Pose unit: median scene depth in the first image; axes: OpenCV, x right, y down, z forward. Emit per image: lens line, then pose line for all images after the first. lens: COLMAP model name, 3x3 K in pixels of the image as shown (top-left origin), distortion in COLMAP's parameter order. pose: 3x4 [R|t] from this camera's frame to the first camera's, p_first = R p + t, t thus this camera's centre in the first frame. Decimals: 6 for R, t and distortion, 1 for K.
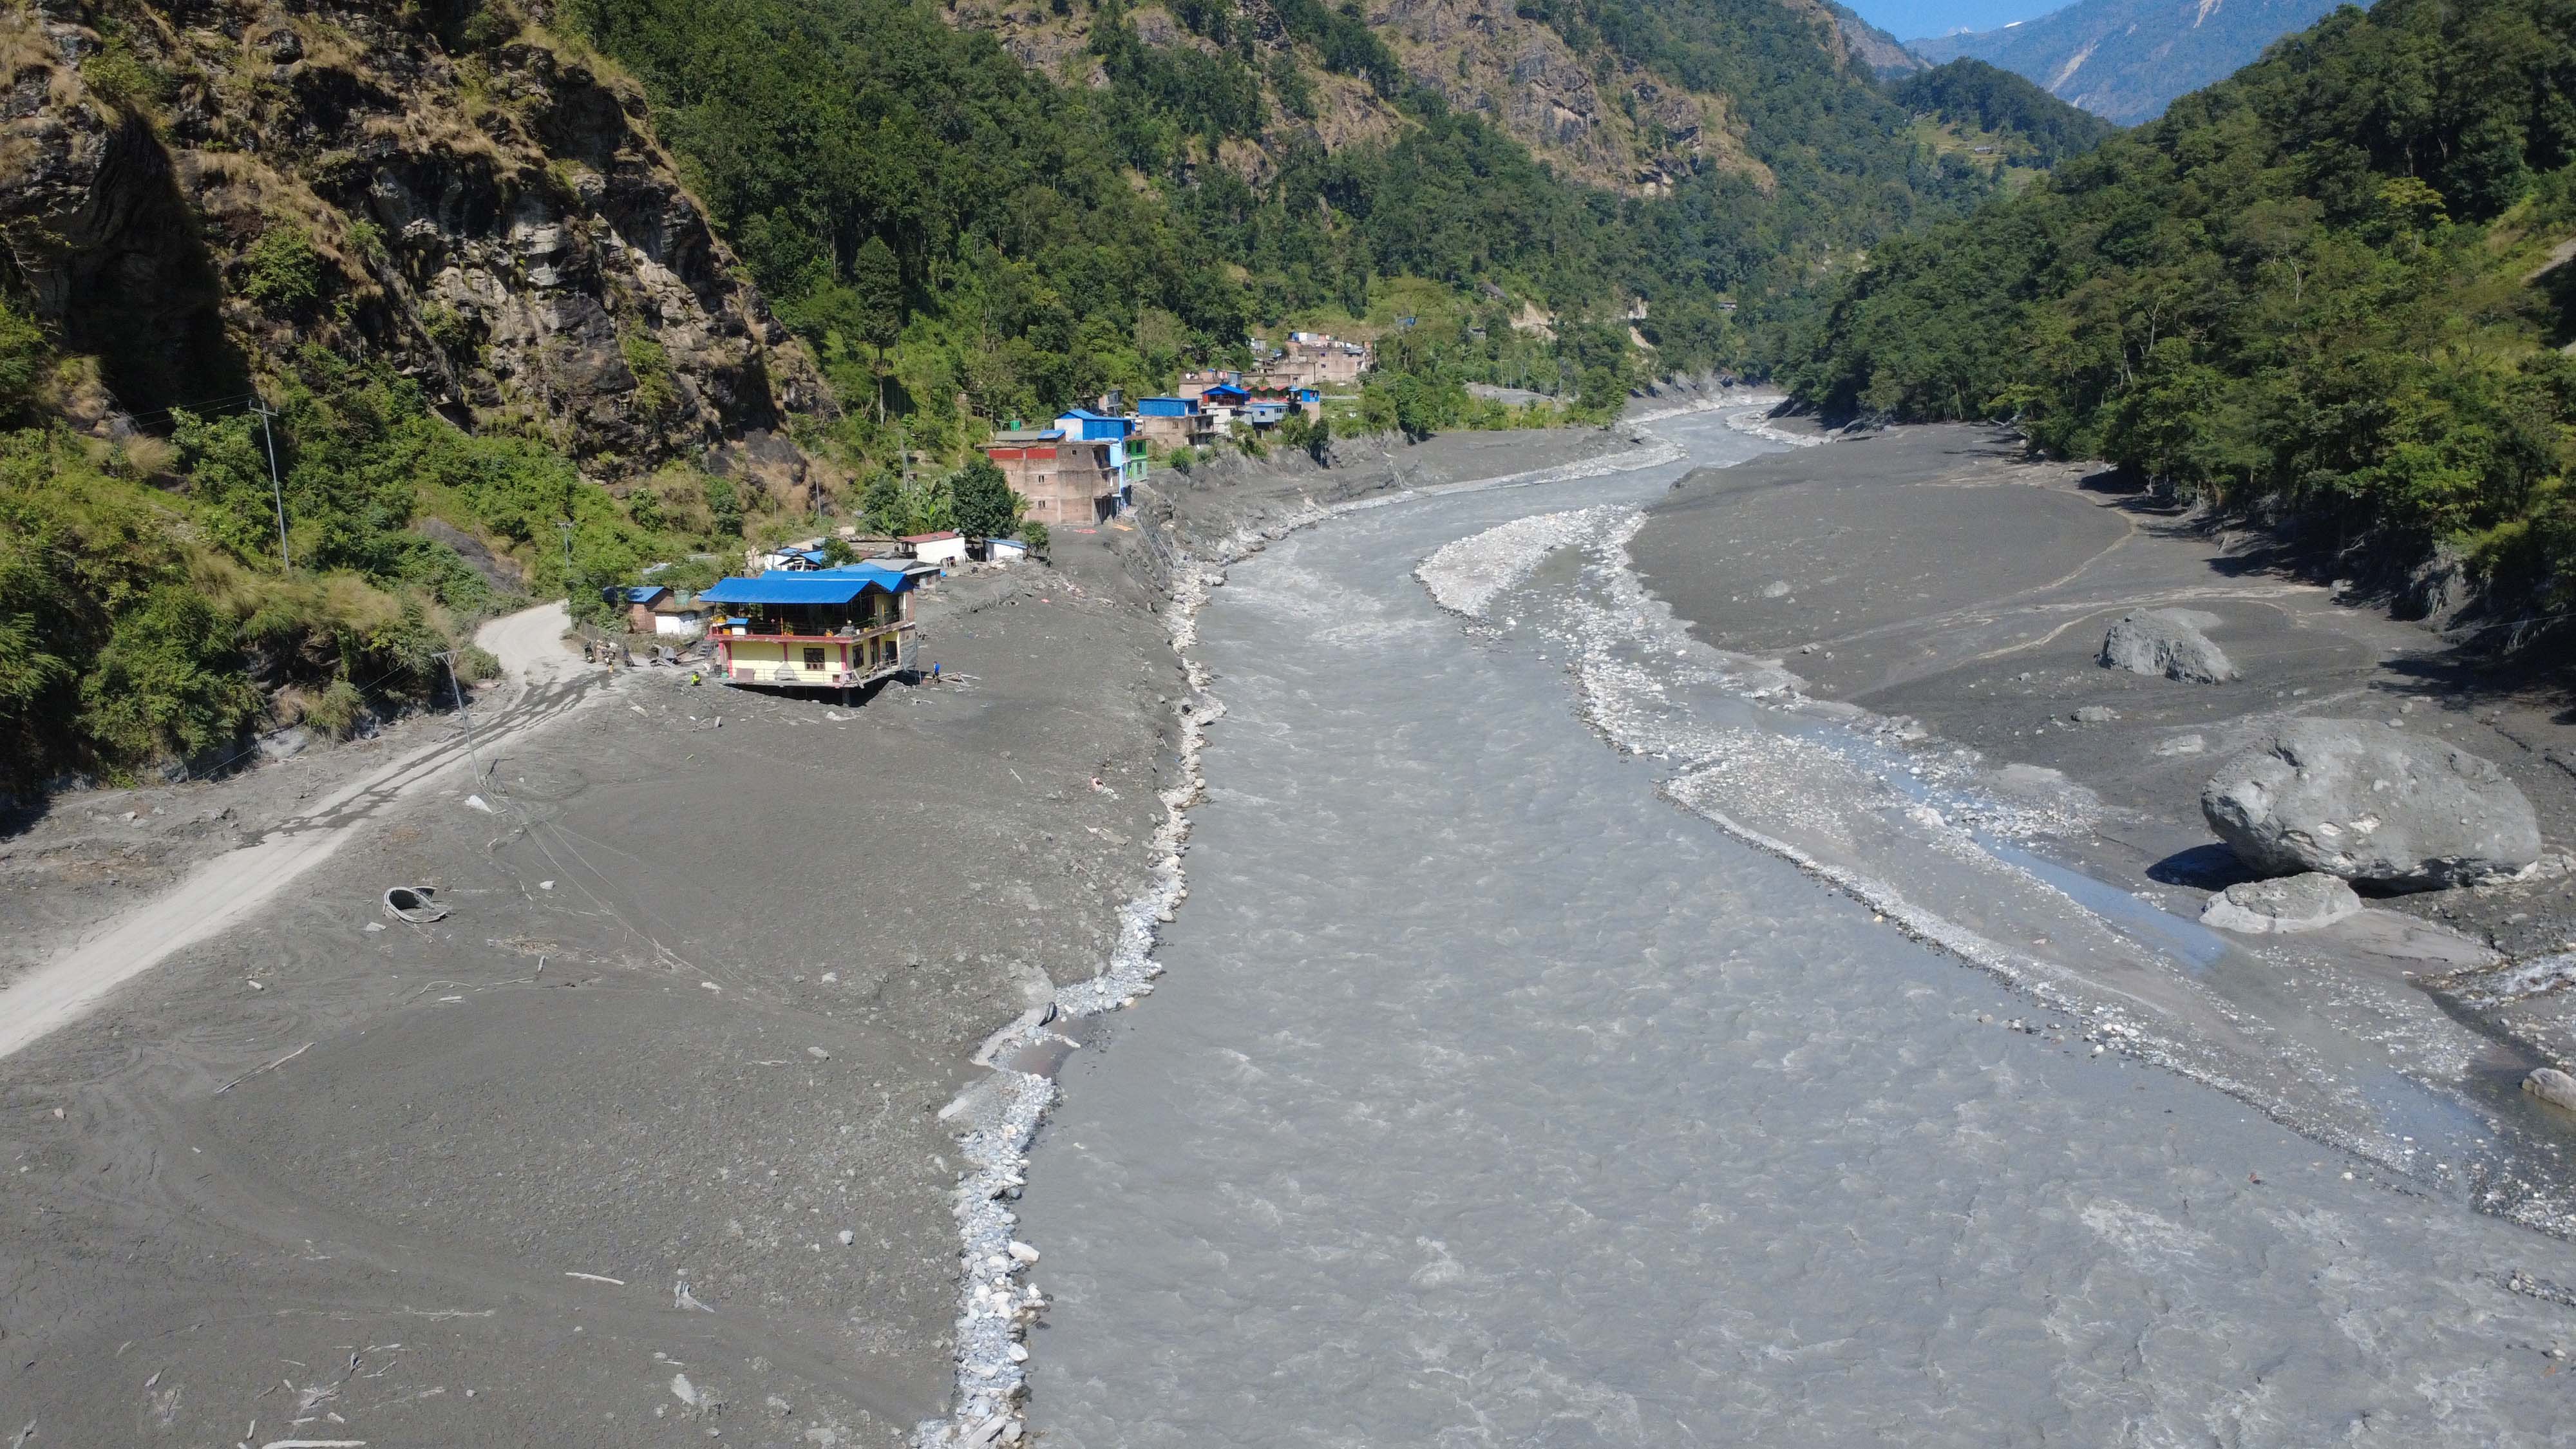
lens RADIAL K [[1869.4, 0, 1286.7], [0, 1869.4, 714.7], [0, 0, 1]] dist [-0.003201, 0.006762]
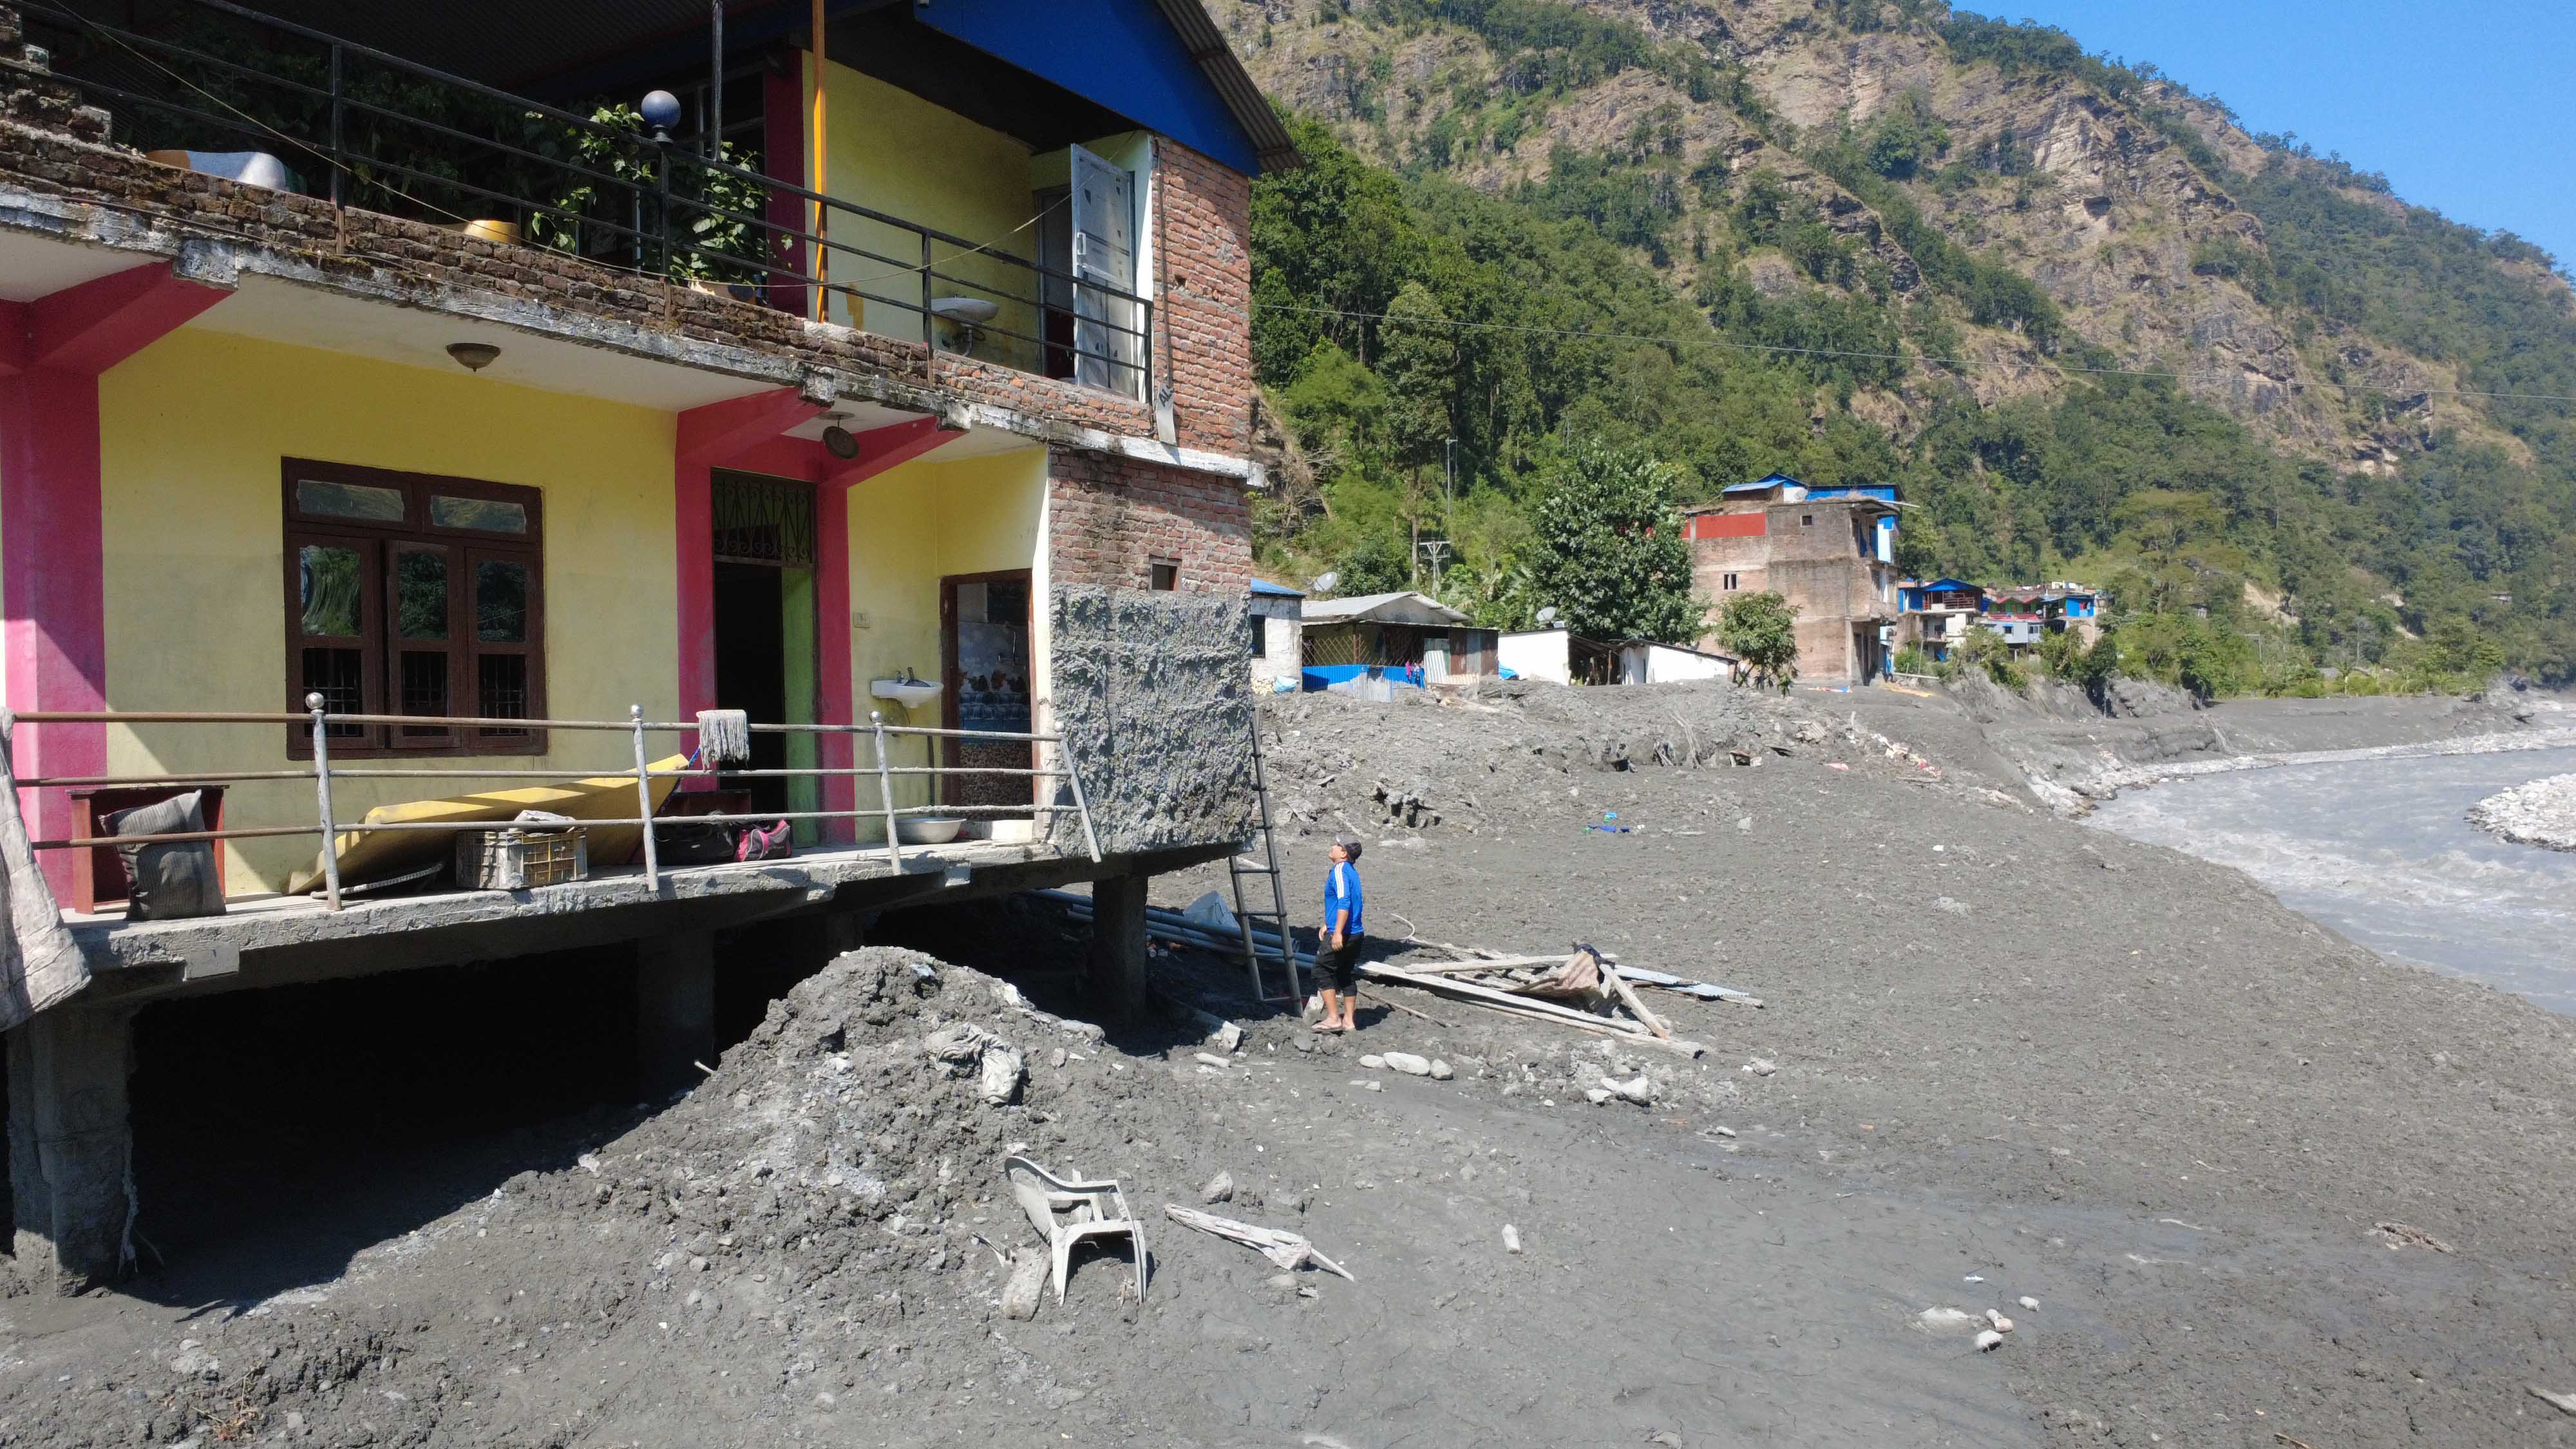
lens RADIAL K [[1869.4, 0, 1301.6], [0, 1869.4, 723.6], [0, 0, 1]] dist [-0.003201, 0.006762]
pose [[0.957548, -0.002526, -0.288262, -0.046850], [-0.049992, 0.983355, -0.174679, -0.004052], [0.283906, 0.181674, 0.941484, 0.258255]]
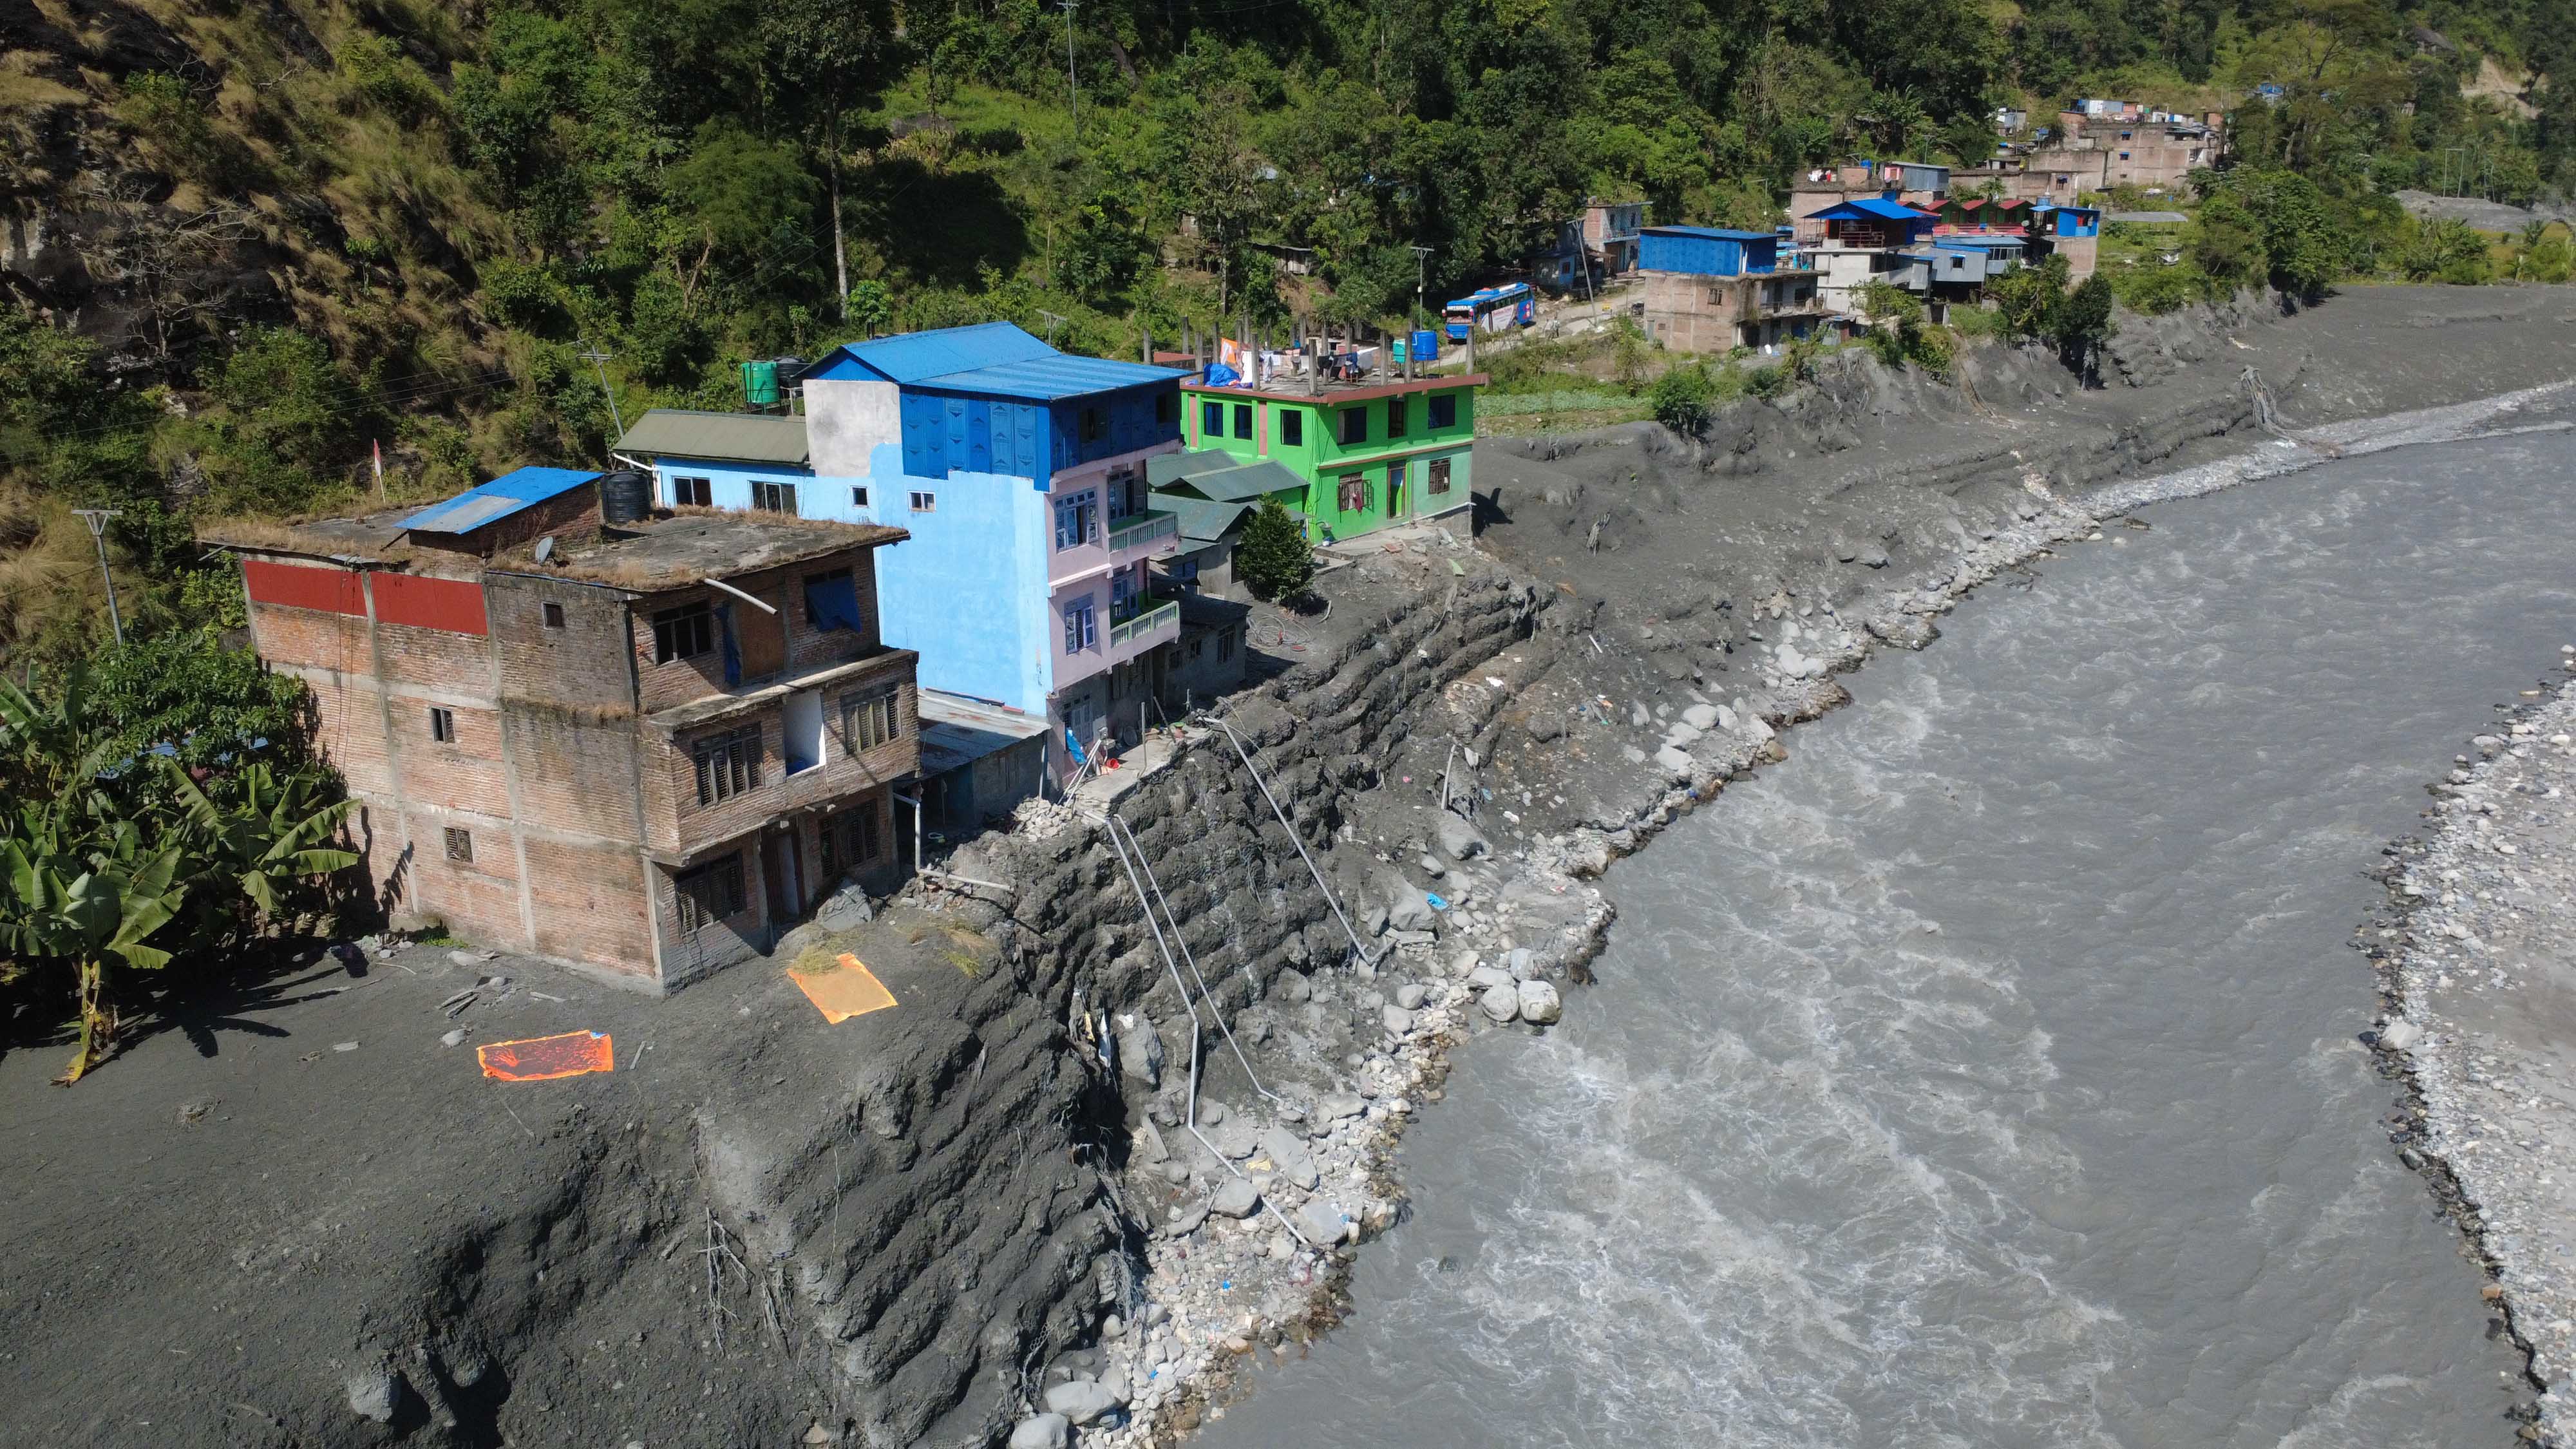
lens RADIAL K [[1869.4, 0, 1300.1], [0, 1869.4, 727.4], [0, 0, 1]] dist [-0.003201, 0.006762]
pose [[0.926858, 0.114636, -0.357480, 0.011100], [-0.073821, 0.989299, 0.125847, -0.073695], [0.368081, -0.090253, 0.925403, 0.397351]]
